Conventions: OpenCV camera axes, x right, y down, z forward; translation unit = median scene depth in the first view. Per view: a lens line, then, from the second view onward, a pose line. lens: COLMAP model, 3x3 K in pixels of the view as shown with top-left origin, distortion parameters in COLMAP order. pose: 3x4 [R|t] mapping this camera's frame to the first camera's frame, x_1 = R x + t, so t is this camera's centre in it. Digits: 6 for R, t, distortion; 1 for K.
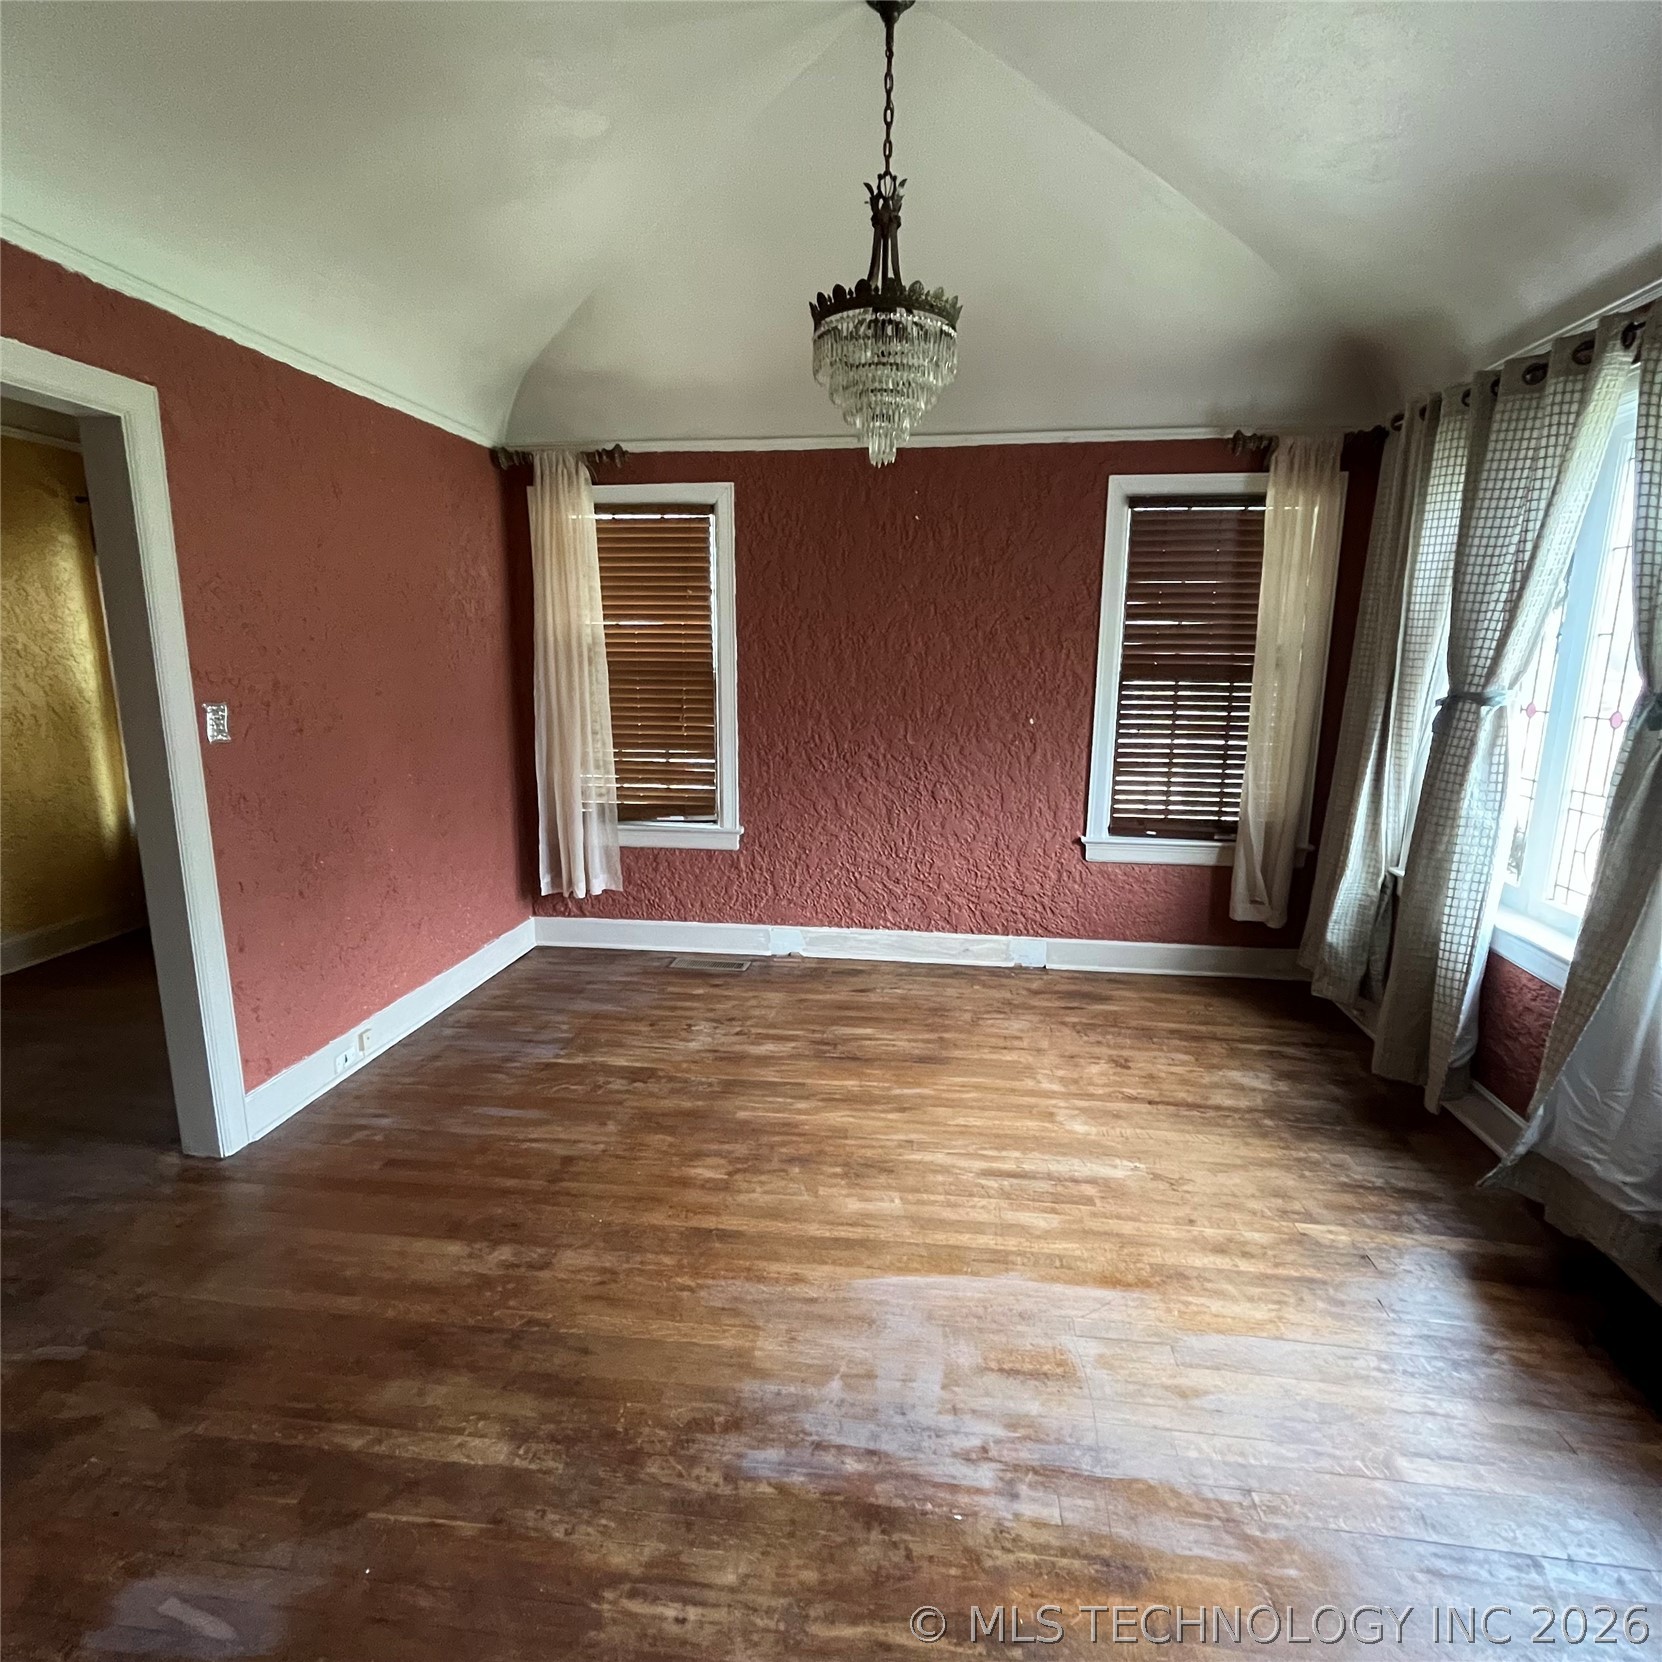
lens RADIAL K [[906.8, 0, 840.5], [0, 906.8, 830.0], [0, 0, 1]] dist [-0.001733, 0.000873]
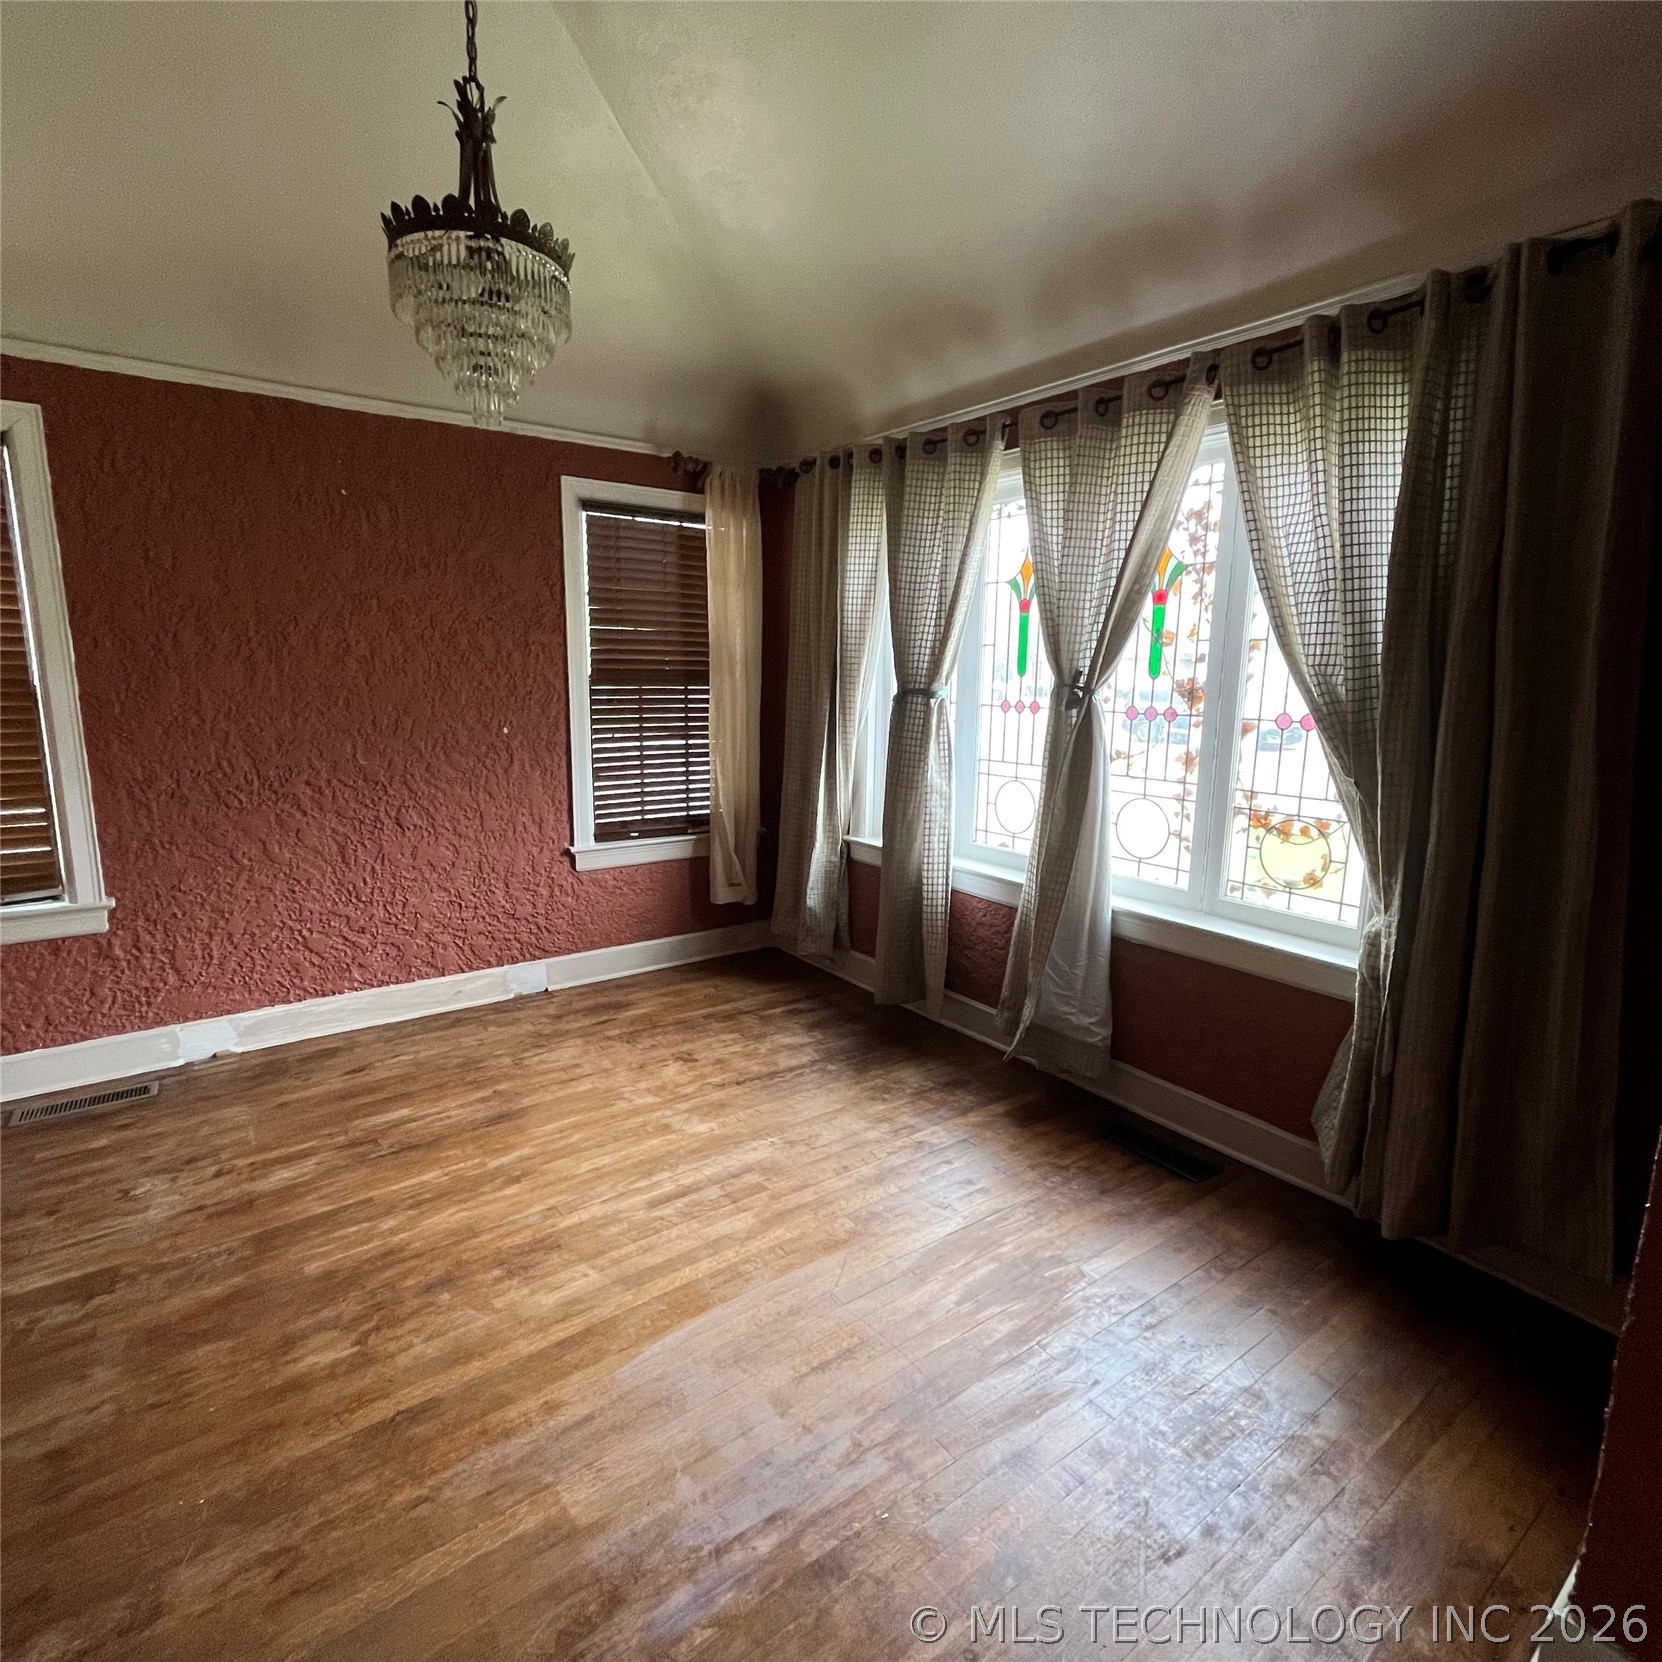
lens RADIAL K [[906.8, 0, 836.6], [0, 906.8, 831.4], [0, 0, 1]] dist [-0.001733, 0.000873]
pose [[0.721526, -0.119820, 0.681941, -0.224287], [0.127782, 0.991038, 0.038929, -0.012951], [-0.680494, 0.059052, 0.730370, 0.121759]]
